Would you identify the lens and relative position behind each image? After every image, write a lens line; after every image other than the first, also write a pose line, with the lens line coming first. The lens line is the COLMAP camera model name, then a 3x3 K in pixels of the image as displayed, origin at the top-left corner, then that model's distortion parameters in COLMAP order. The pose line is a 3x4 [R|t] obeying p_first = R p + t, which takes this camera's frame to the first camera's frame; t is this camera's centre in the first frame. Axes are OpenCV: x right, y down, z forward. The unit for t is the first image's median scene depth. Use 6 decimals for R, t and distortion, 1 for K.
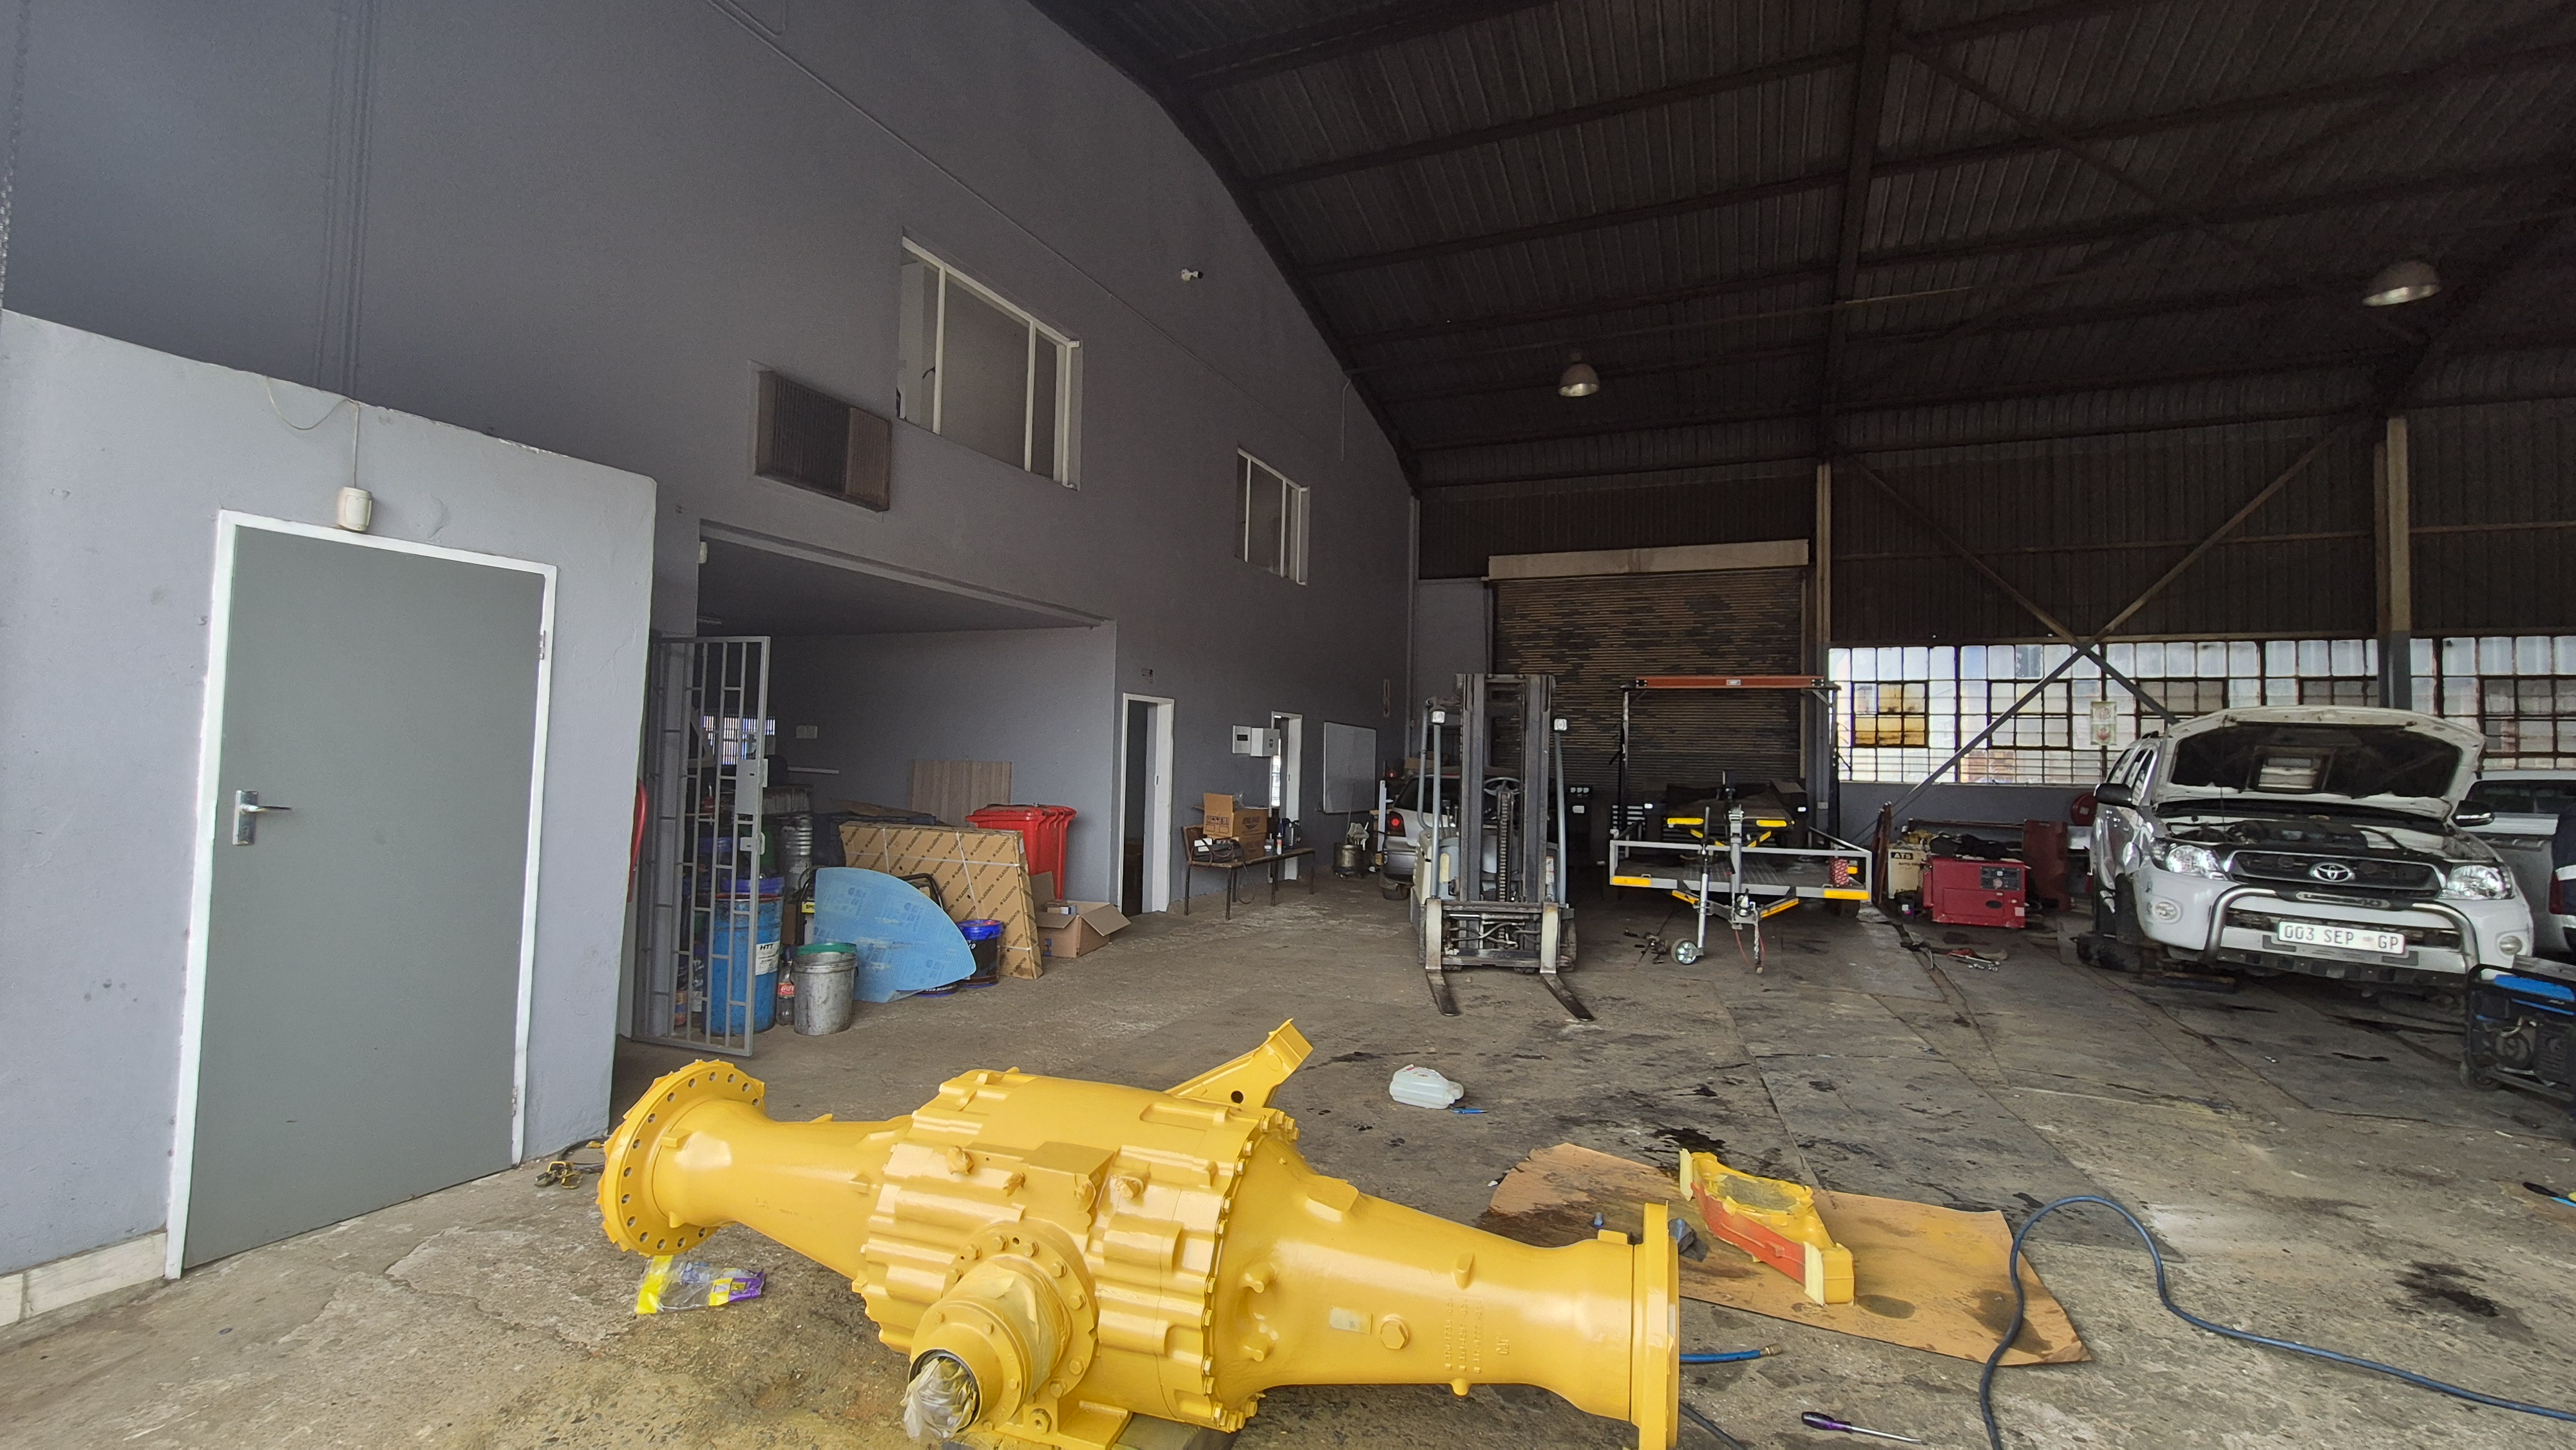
lens RADIAL K [[1065.4, 0, 1310.0], [0, 1065.4, 733.8], [0, 0, 1]] dist [-0.001537, 0.001397]
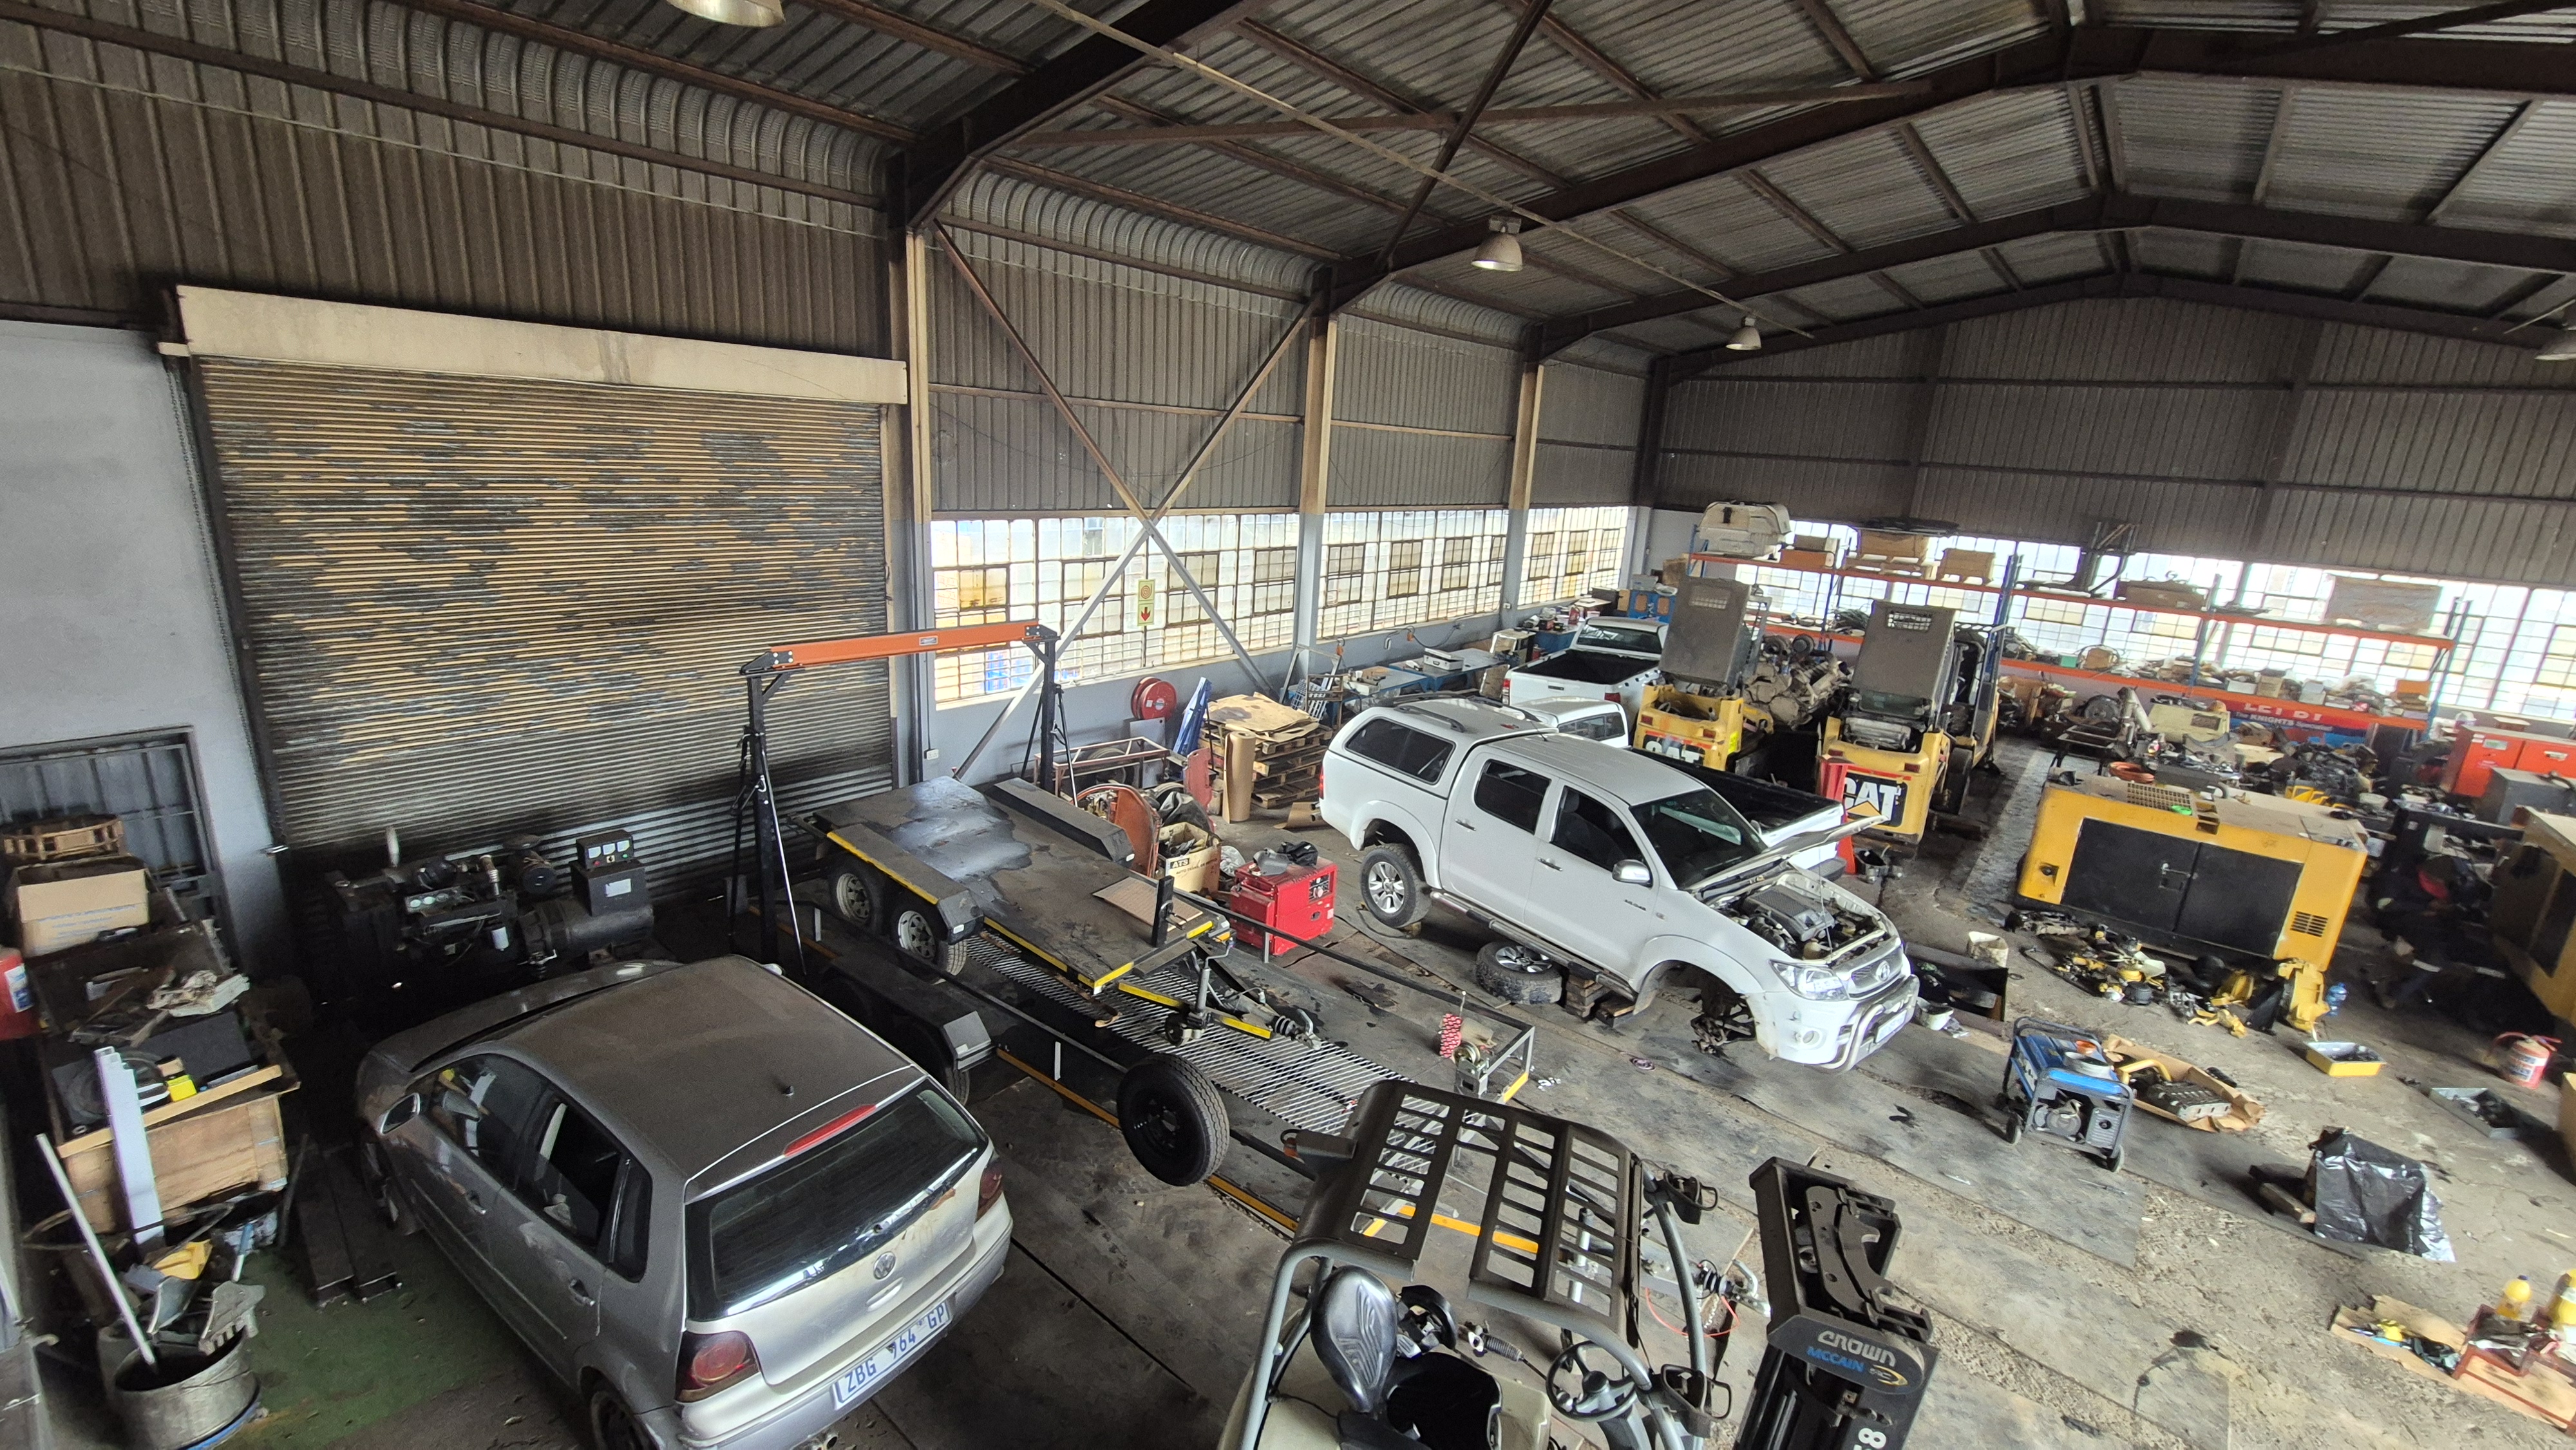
lens RADIAL K [[1065.4, 0, 1302.1], [0, 1065.4, 719.2], [0, 0, 1]] dist [-0.001537, 0.001397]
pose [[0.289497, -0.246702, 0.924840, -0.115548], [-0.080991, 0.956436, 0.280482, -0.194526], [-0.953746, -0.156103, 0.256905, 0.637403]]
